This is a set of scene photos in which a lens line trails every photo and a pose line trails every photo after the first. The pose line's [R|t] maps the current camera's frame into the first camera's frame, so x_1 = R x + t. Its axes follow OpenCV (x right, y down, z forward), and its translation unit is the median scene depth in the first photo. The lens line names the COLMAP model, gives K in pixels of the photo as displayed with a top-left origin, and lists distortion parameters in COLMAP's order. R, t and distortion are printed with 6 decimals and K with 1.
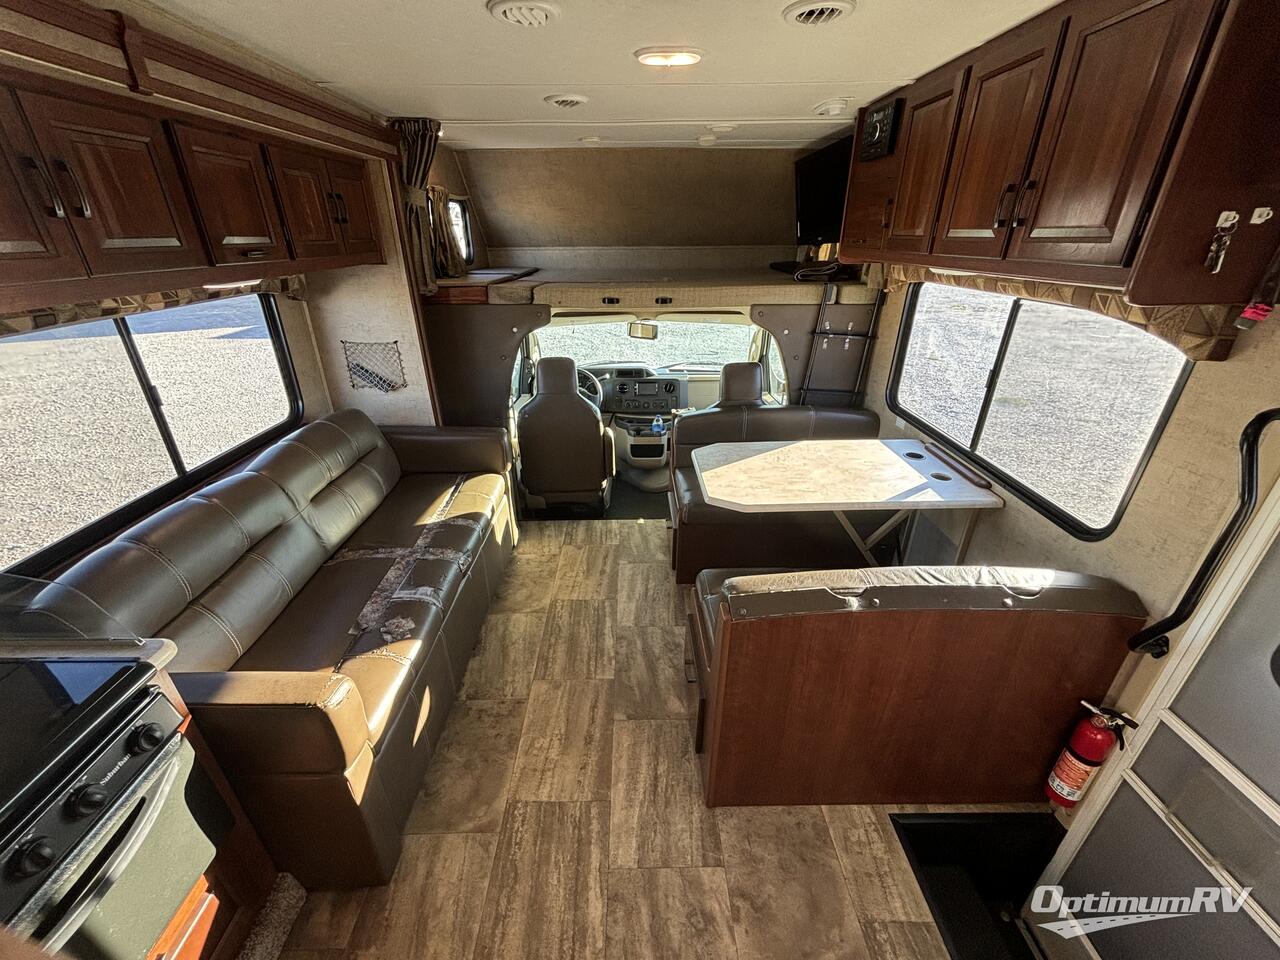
lens RADIAL K [[515.8, 0, 636.9], [0, 515.8, 480.6], [0, 0, 1]] dist [-0.000075, 0.000223]
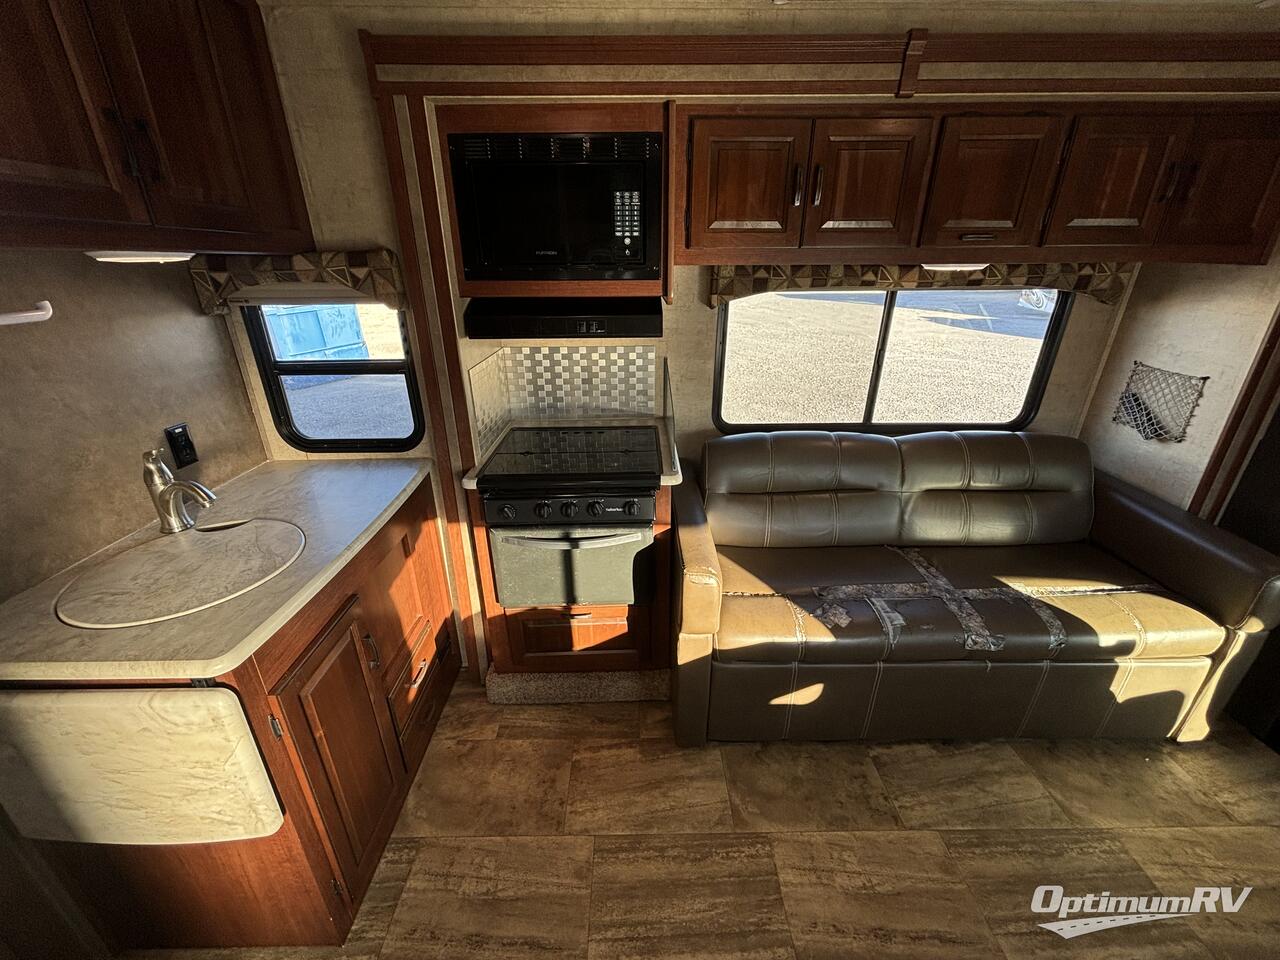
lens RADIAL K [[515.8, 0, 635.5], [0, 515.8, 479.5], [0, 0, 1]] dist [-0.000075, 0.000223]
pose [[-0.000513, 0.400478, -0.916306, 0.289935], [-0.433018, 0.825856, 0.361188, -0.103209], [0.901385, 0.396962, 0.172990, 0.338314]]
